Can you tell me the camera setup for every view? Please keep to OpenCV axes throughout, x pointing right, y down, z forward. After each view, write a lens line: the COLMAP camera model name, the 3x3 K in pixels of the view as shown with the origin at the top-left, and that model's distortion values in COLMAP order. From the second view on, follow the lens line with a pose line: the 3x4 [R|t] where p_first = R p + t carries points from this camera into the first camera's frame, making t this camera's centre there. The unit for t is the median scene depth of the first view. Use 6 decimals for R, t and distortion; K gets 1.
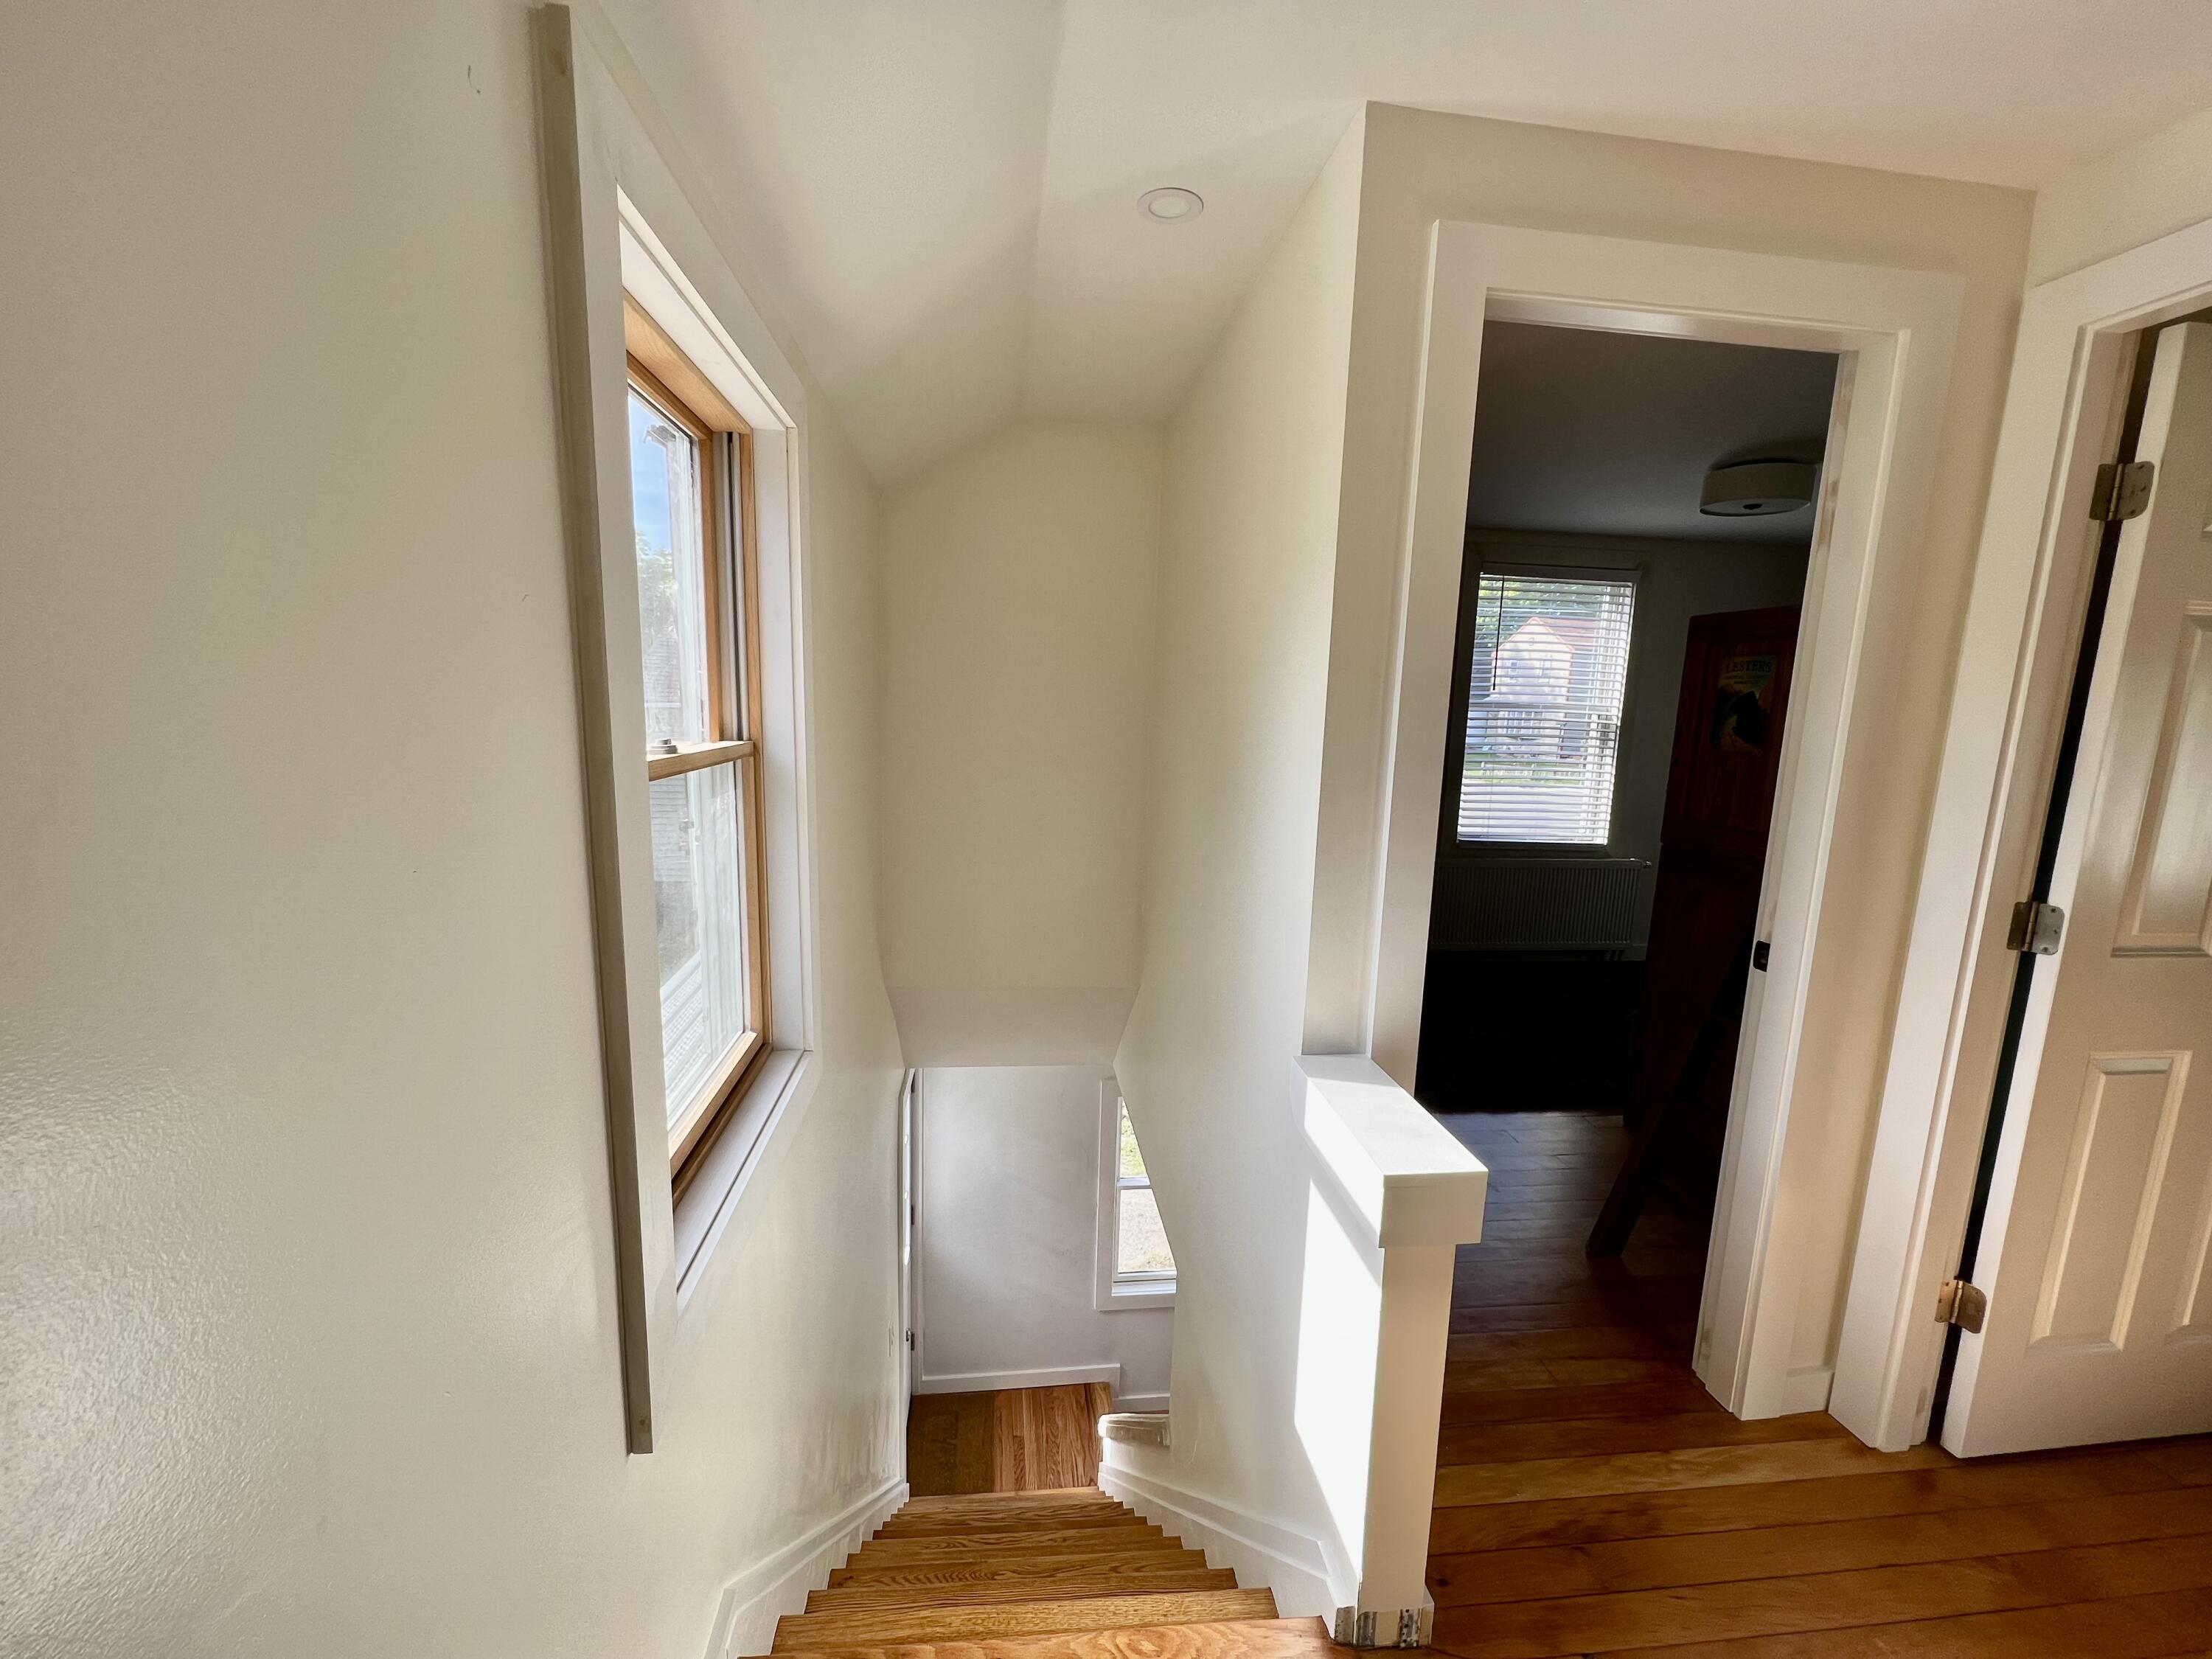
lens RADIAL K [[888.7, 0, 1104.3], [0, 888.7, 828.3], [0, 0, 1]] dist [-0.005140, 0.001184]
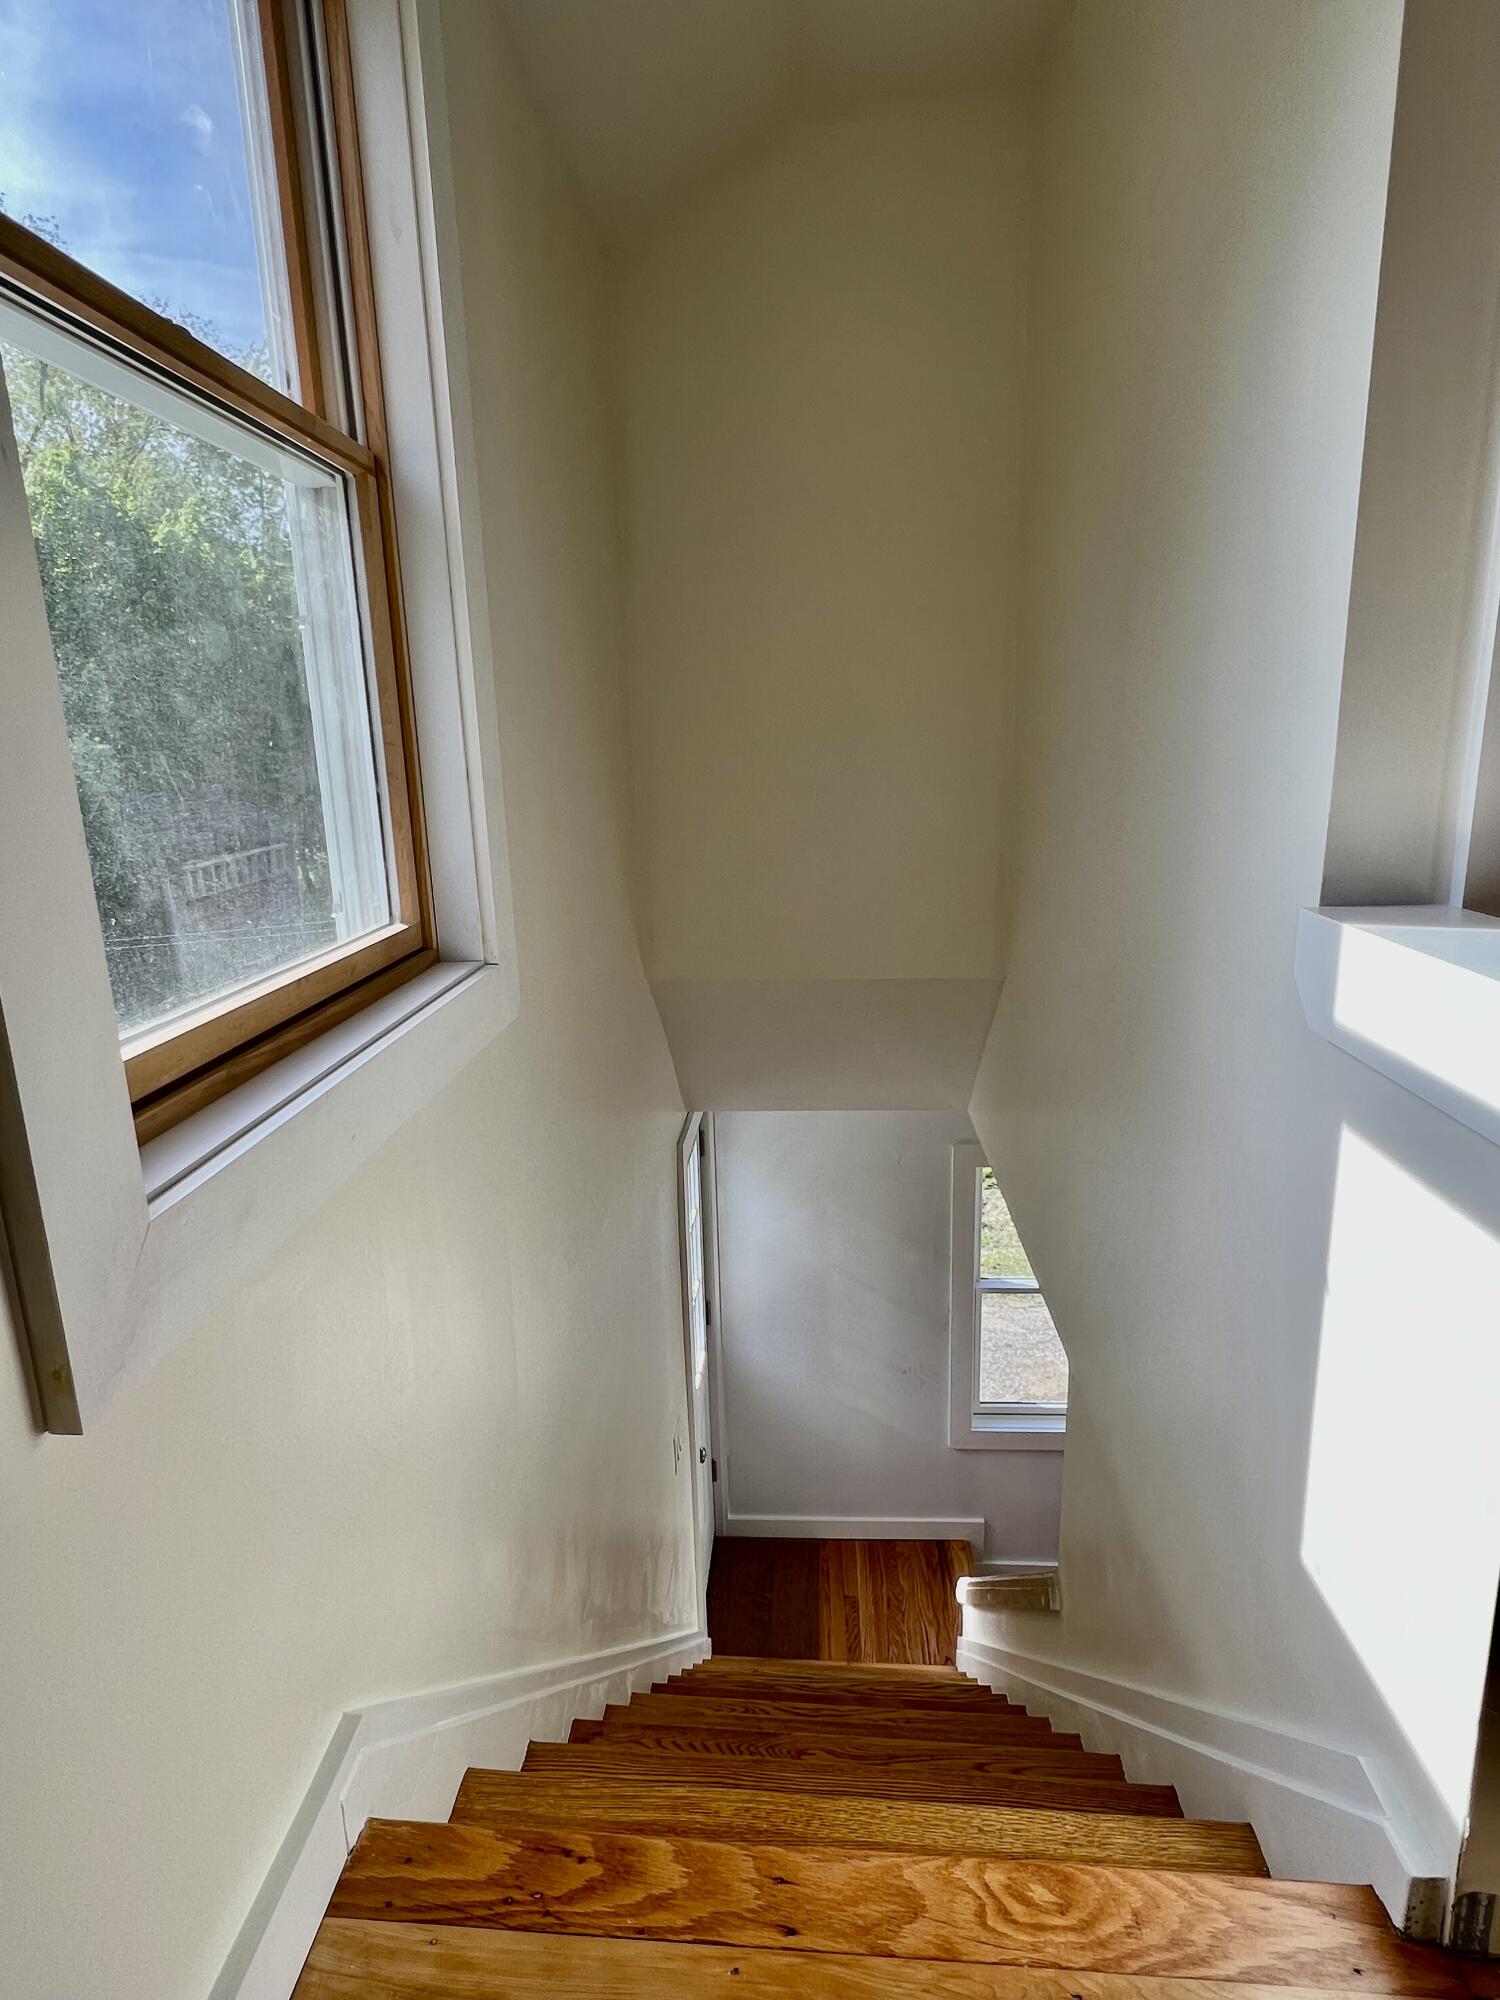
lens RADIAL K [[1081.4, 0, 740.5], [0, 1081.4, 1000.5], [0, 0, 1]] dist [-0.008422, 0.000929]
pose [[0.980528, -0.015720, -0.195751, 0.001999], [0.031609, 0.996428, 0.078311, 0.161924], [0.193820, -0.082973, 0.977522, 0.185843]]
